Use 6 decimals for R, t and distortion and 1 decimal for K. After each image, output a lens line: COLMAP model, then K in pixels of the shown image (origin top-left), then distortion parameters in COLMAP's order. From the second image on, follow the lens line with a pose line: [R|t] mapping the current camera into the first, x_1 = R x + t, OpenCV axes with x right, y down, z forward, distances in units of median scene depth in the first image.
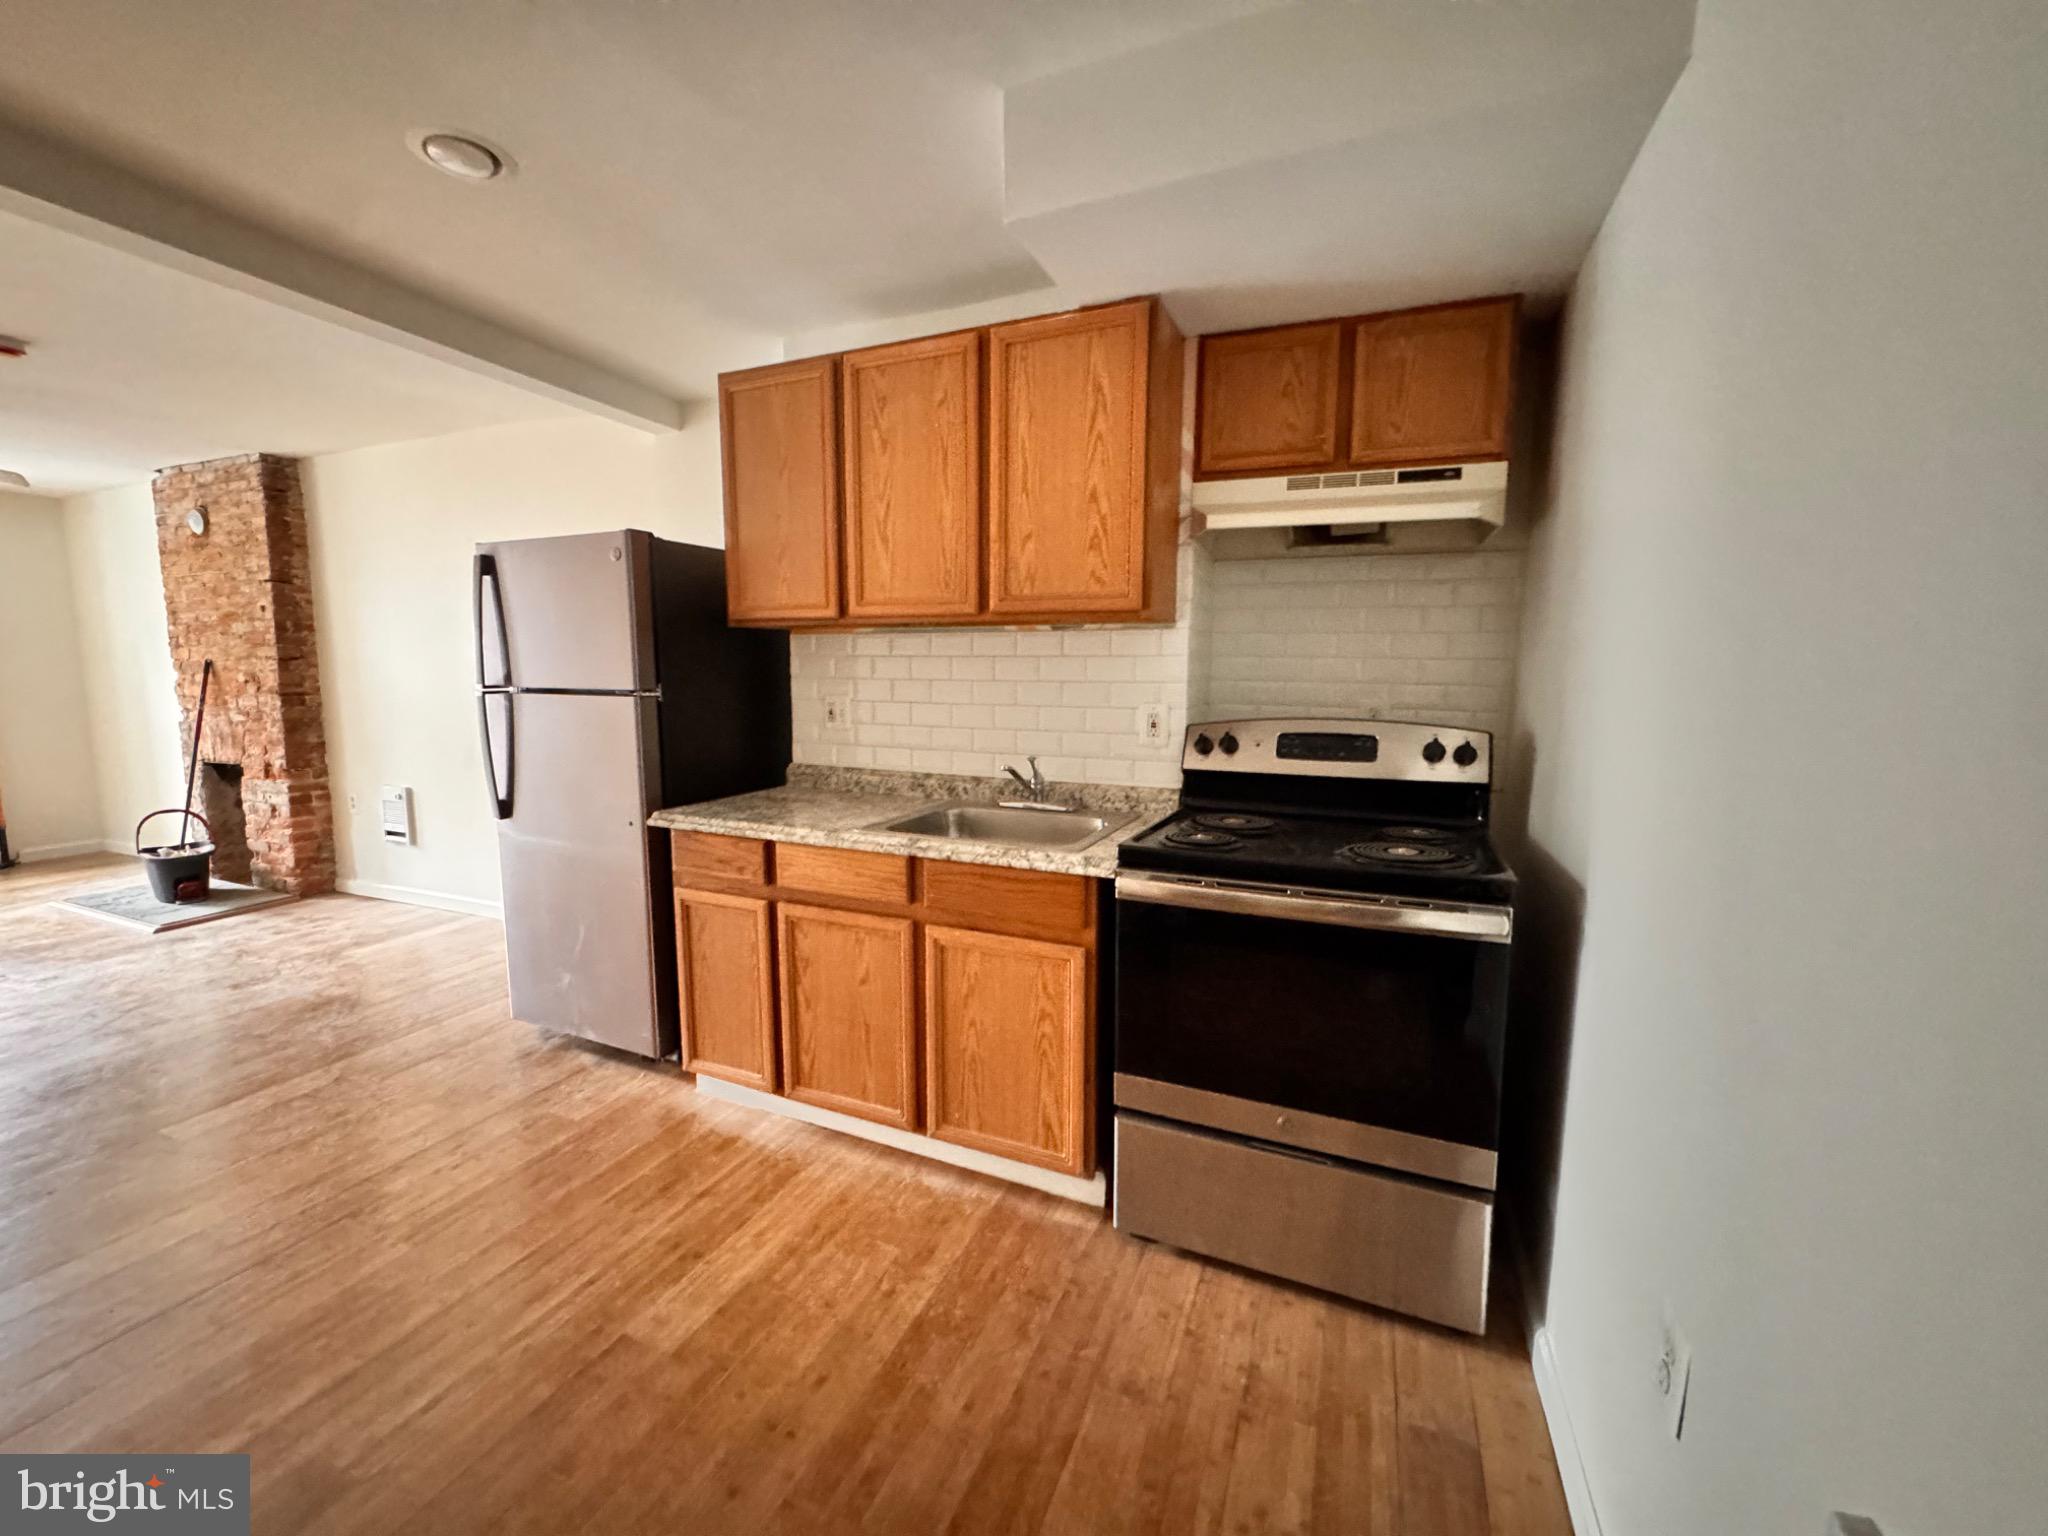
lens RADIAL K [[814.5, 0, 1018.8], [0, 814.5, 769.1], [0, 0, 1]] dist [-0.002847, -0.000092]
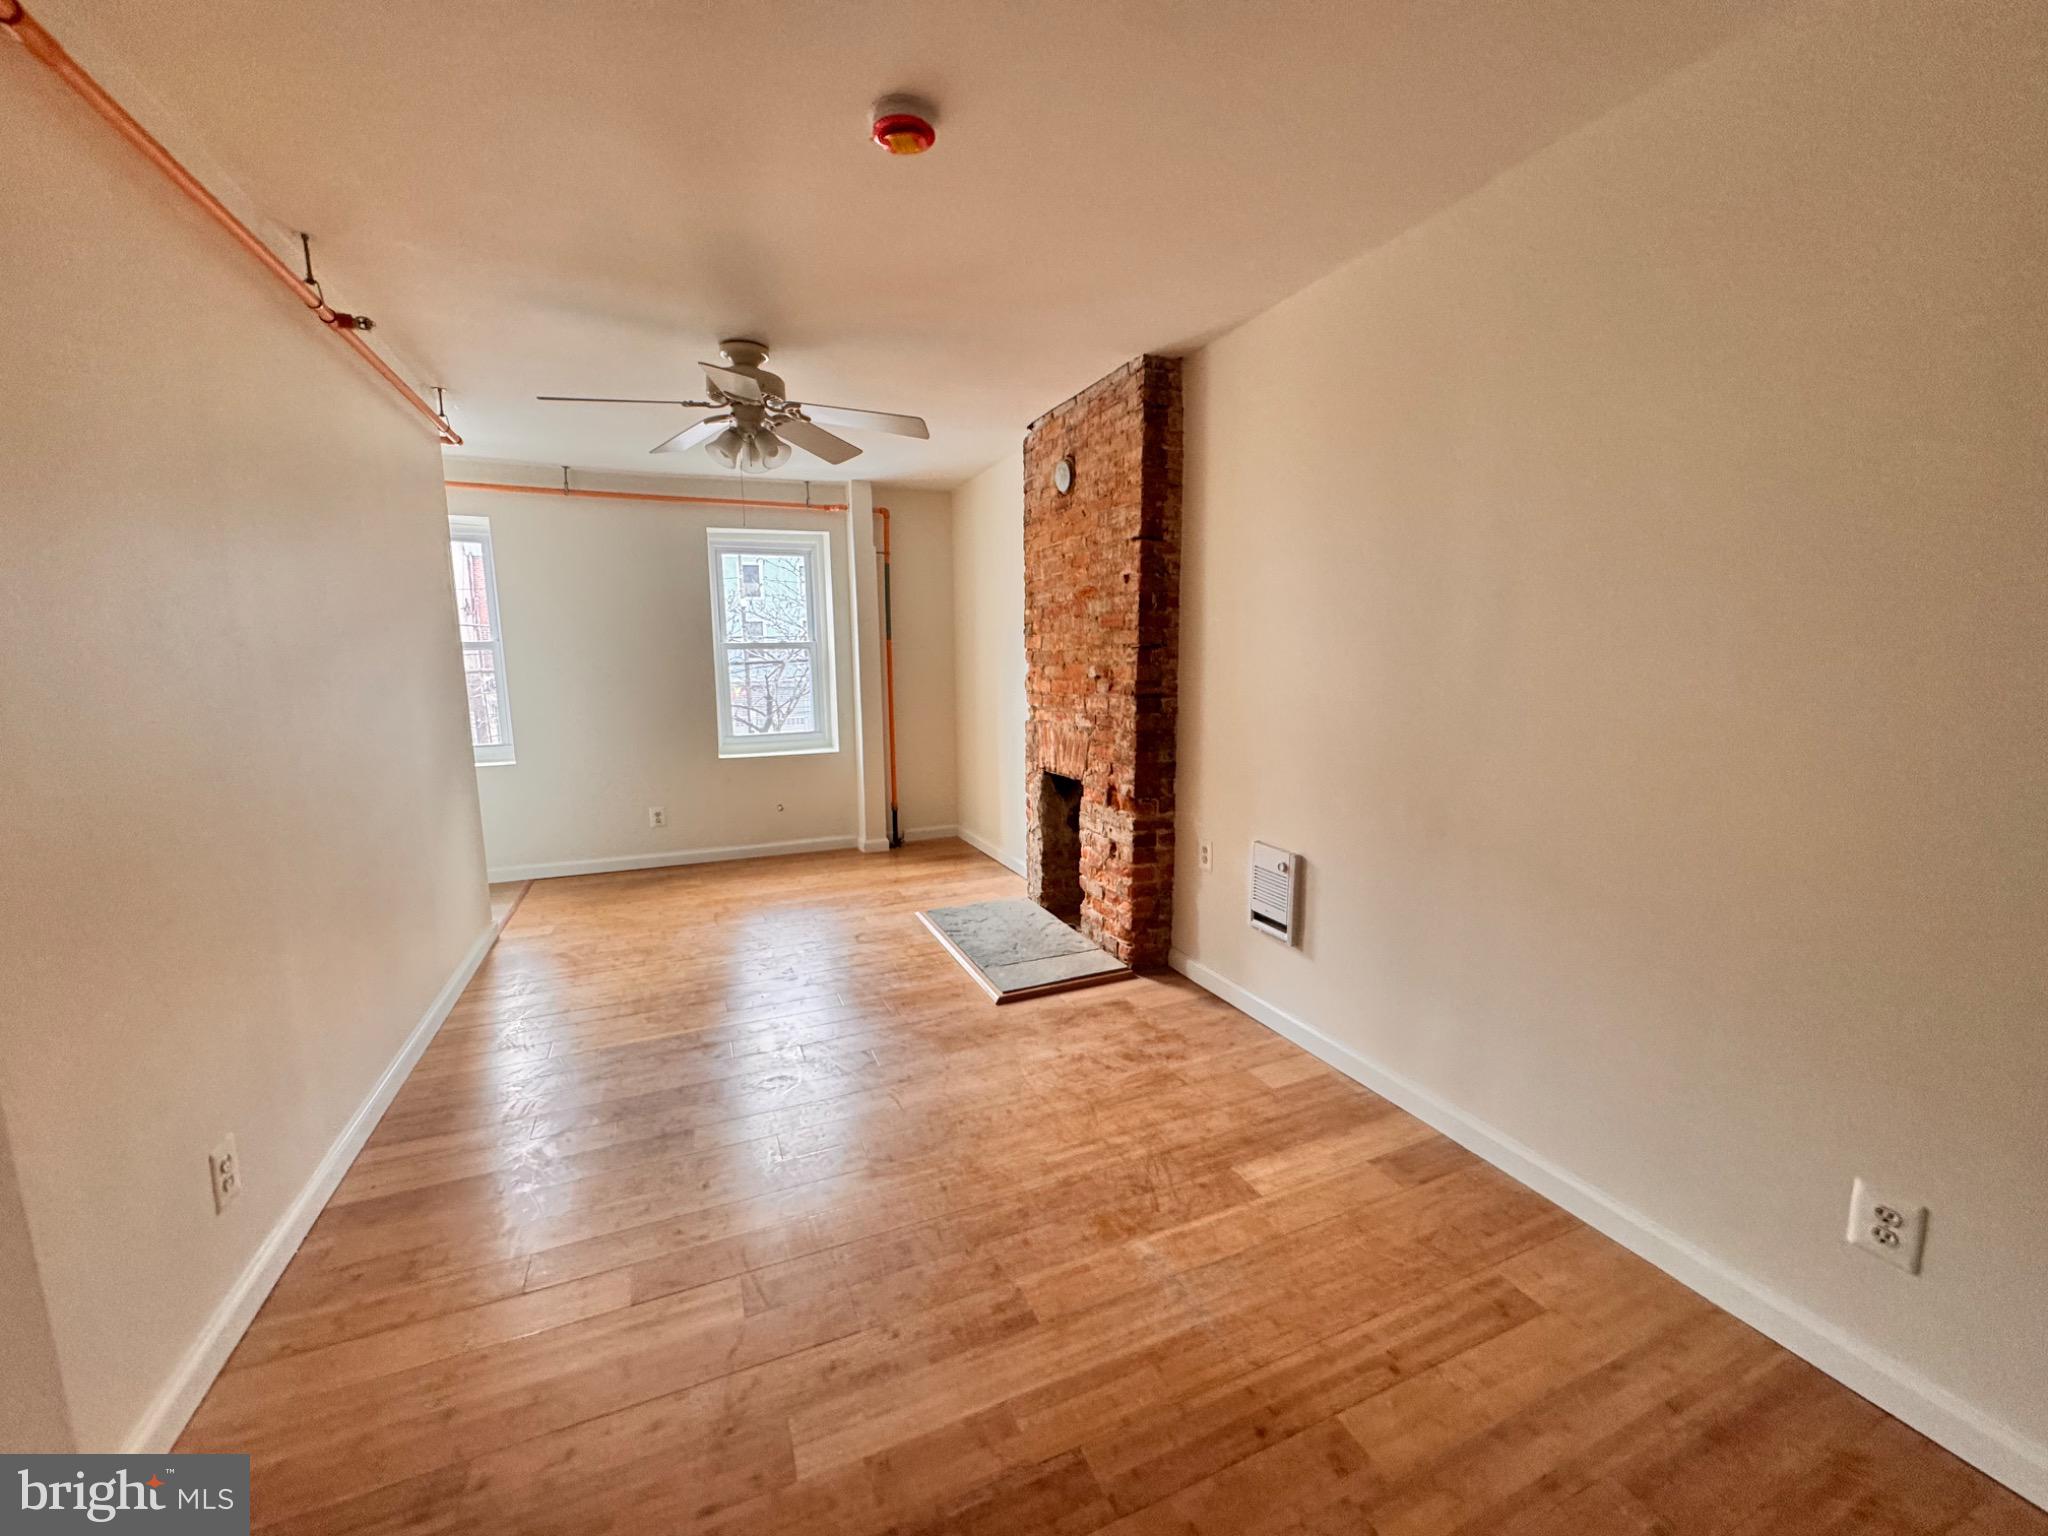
lens RADIAL K [[814.5, 0, 1026.6], [0, 814.5, 766.0], [0, 0, 1]] dist [-0.002847, -0.000092]
pose [[0.724489, 0.085083, -0.684015, -0.467428], [-0.068684, 0.996325, 0.051183, -0.059279], [0.685856, 0.009900, 0.727670, 0.395887]]
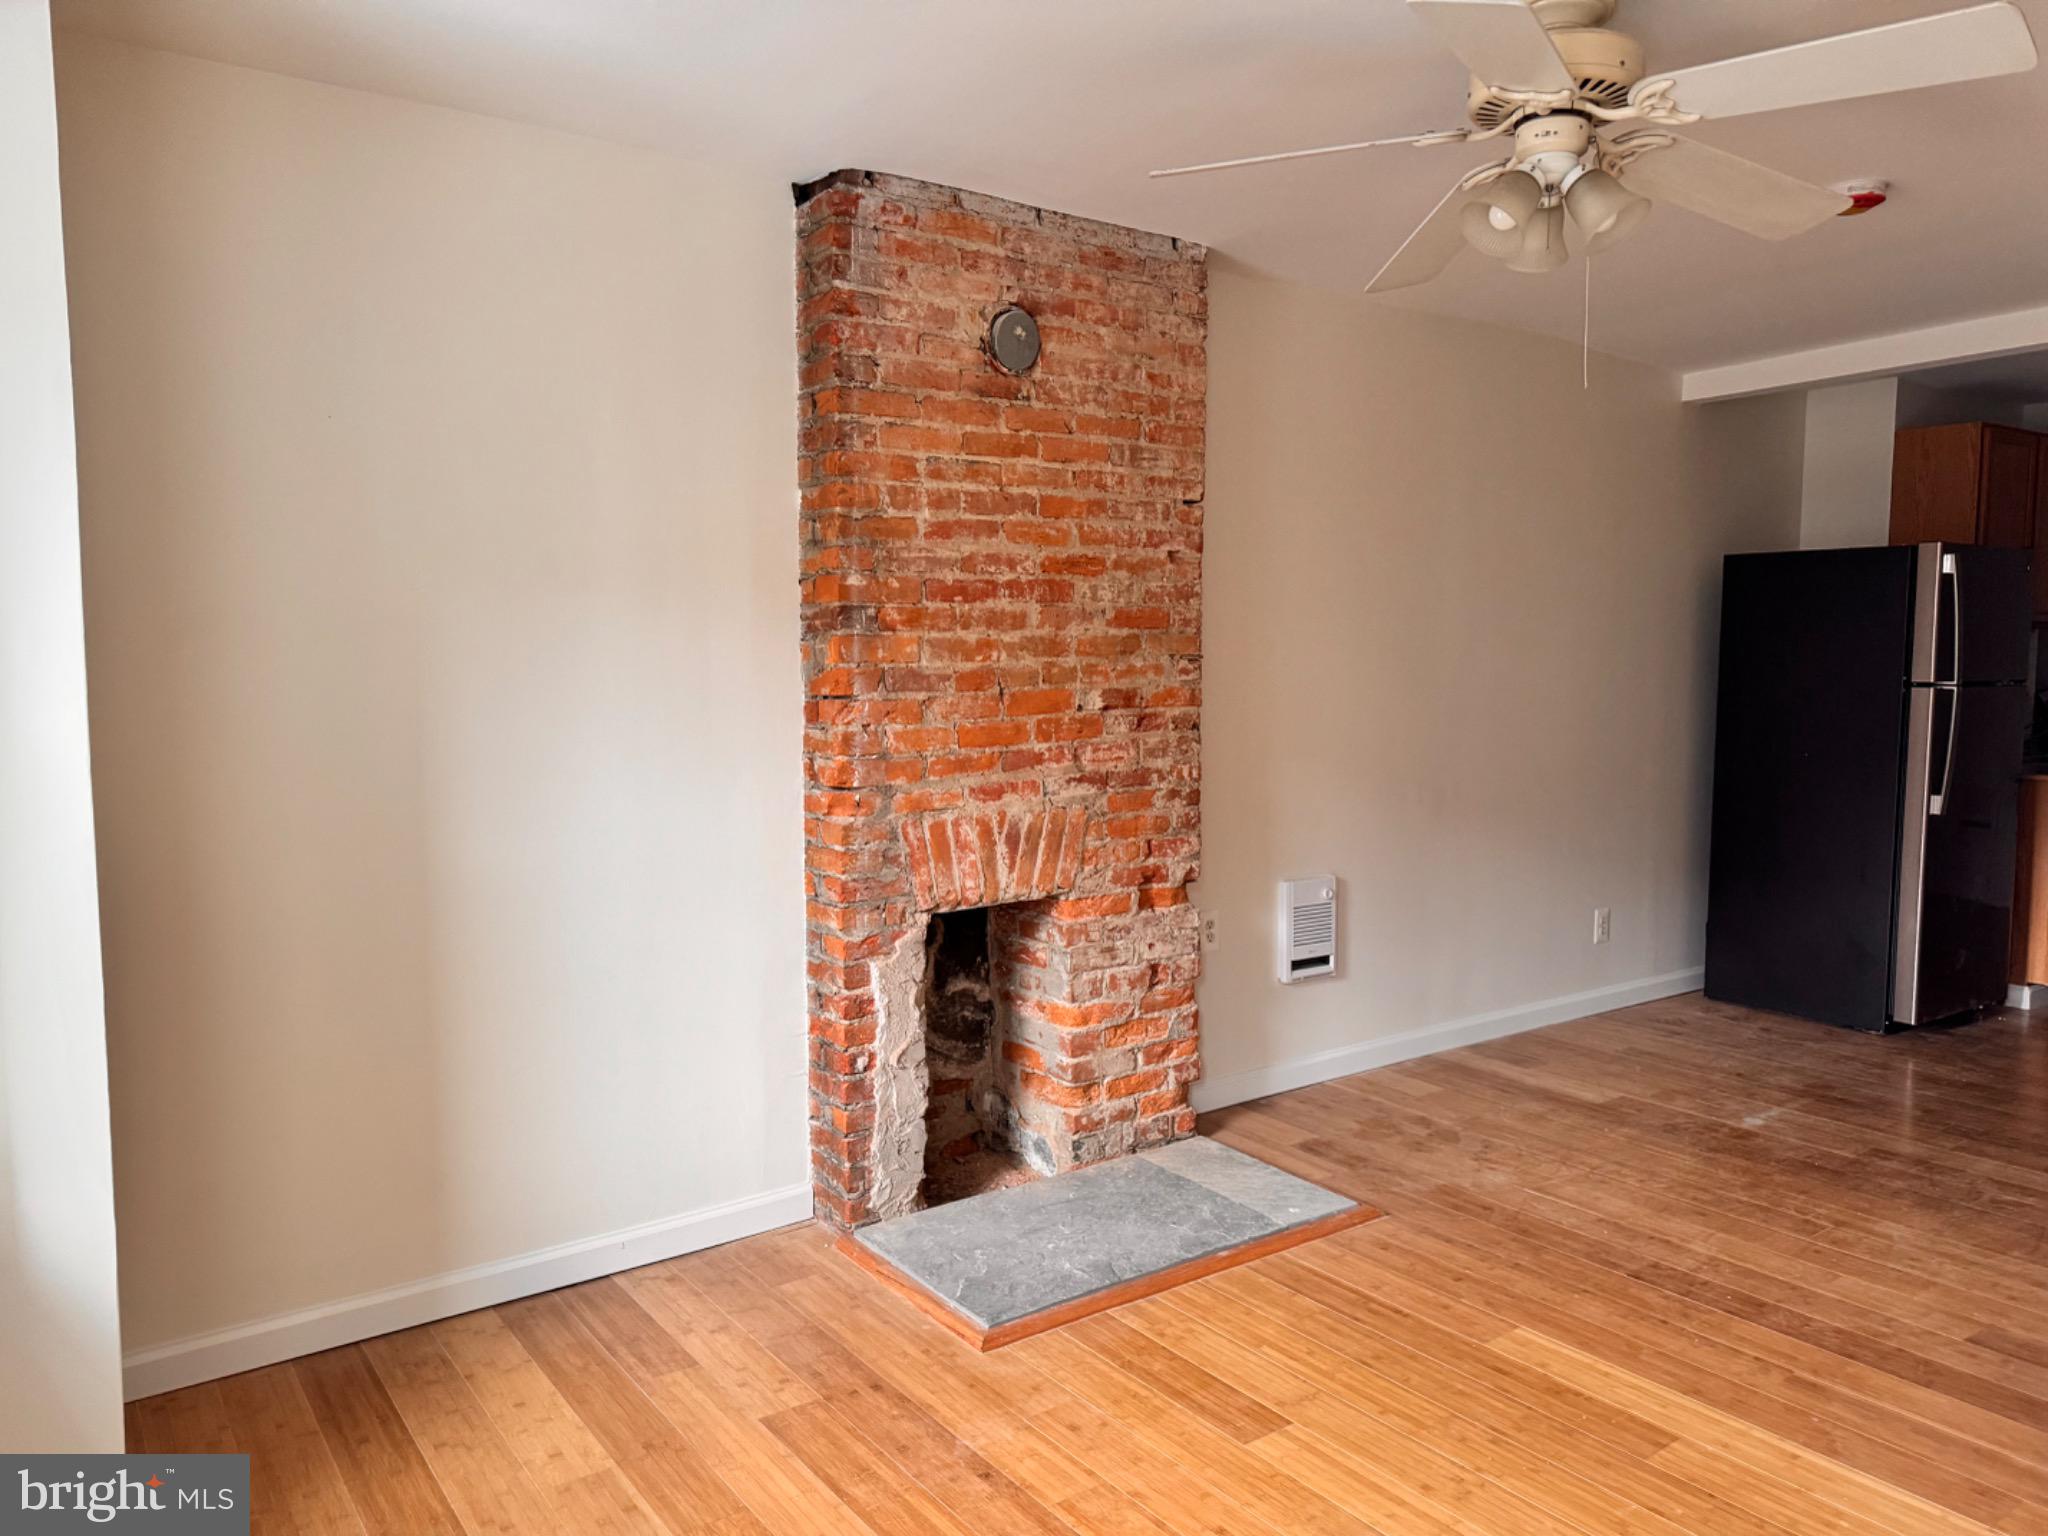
lens RADIAL K [[1448.9, 0, 1019.1], [0, 1448.9, 757.7], [0, 0, 1]] dist [0.037032, 0.002848]
pose [[0.518284, -0.072470, 0.852133, -1.685695], [0.103865, 0.994361, 0.021393, -0.103112], [-0.848878, 0.077419, 0.522889, 0.618801]]
